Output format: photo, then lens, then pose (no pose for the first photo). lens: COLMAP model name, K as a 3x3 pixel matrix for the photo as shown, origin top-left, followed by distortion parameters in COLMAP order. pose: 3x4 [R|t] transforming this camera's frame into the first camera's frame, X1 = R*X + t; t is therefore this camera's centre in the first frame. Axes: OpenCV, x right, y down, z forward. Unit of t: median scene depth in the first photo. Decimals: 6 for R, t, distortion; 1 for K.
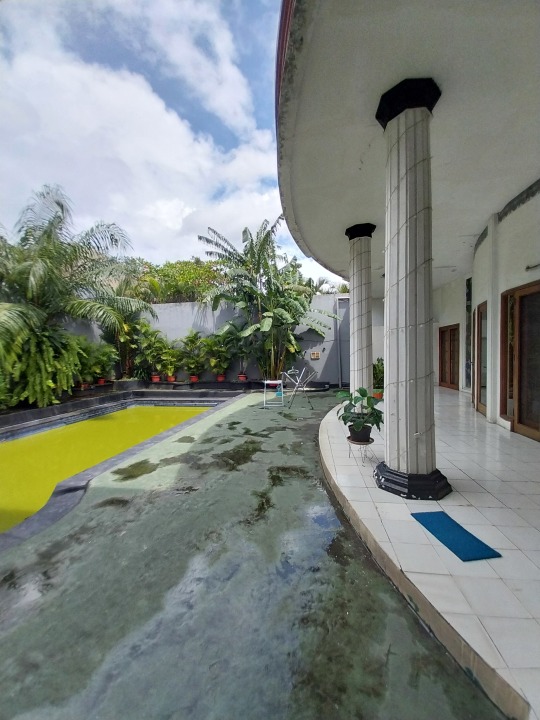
lens RADIAL K [[279.8, 0, 267.5], [0, 279.8, 362.2], [0, 0, 1]] dist [-0.000227, -0.000399]
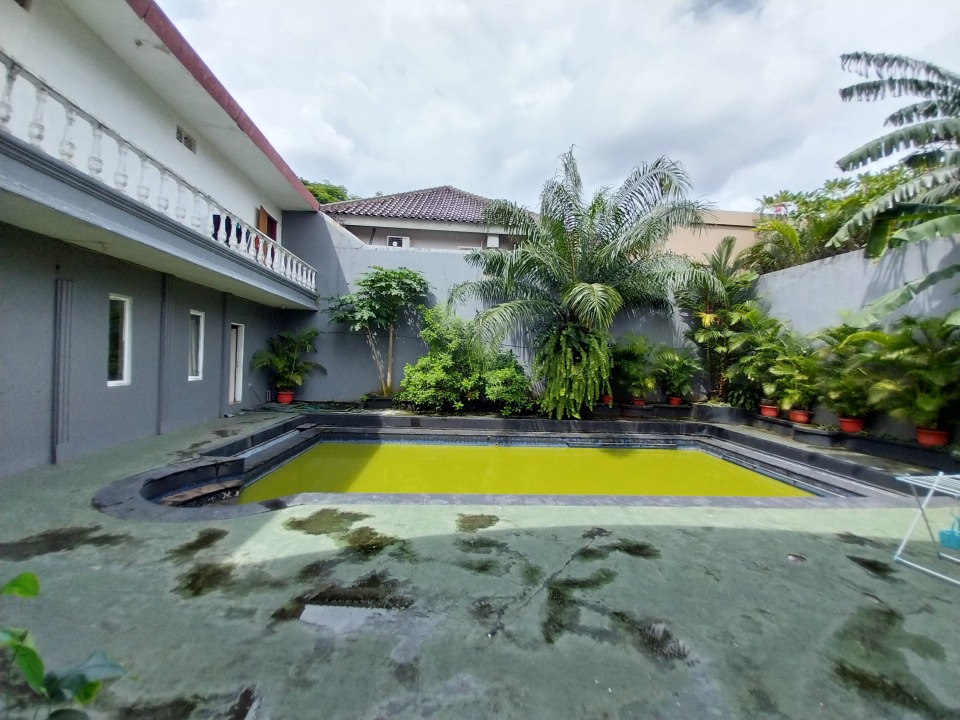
lens RADIAL K [[373.0, 0, 482.4], [0, 373.0, 355.8], [0, 0, 1]] dist [-0.000227, -0.000399]
pose [[0.275691, 0.021505, -0.961006, 0.362130], [-0.067294, 0.997729, 0.003021, -0.031021], [0.958888, 0.063837, 0.276512, 0.793611]]
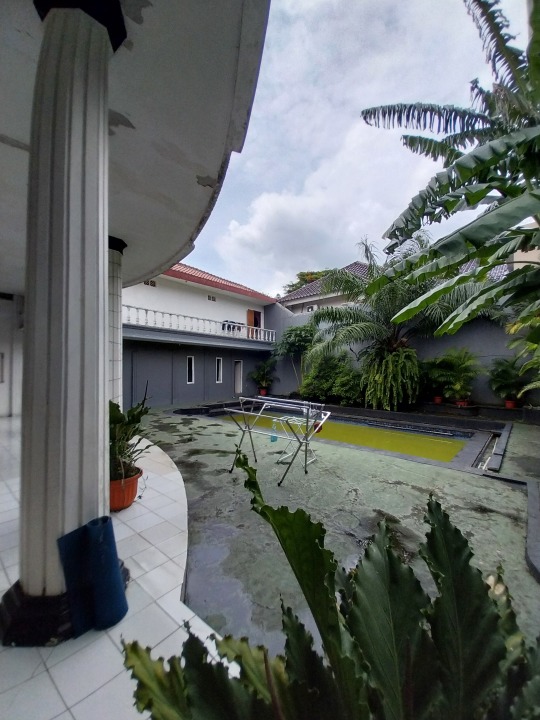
lens RADIAL K [[279.8, 0, 267.5], [0, 279.8, 362.2], [0, 0, 1]] dist [-0.000227, -0.000399]
pose [[-0.530000, -0.006239, -0.847975, 0.895192], [-0.009132, 0.999957, -0.001649, -0.077578], [0.847949, 0.006870, -0.530034, 2.116071]]
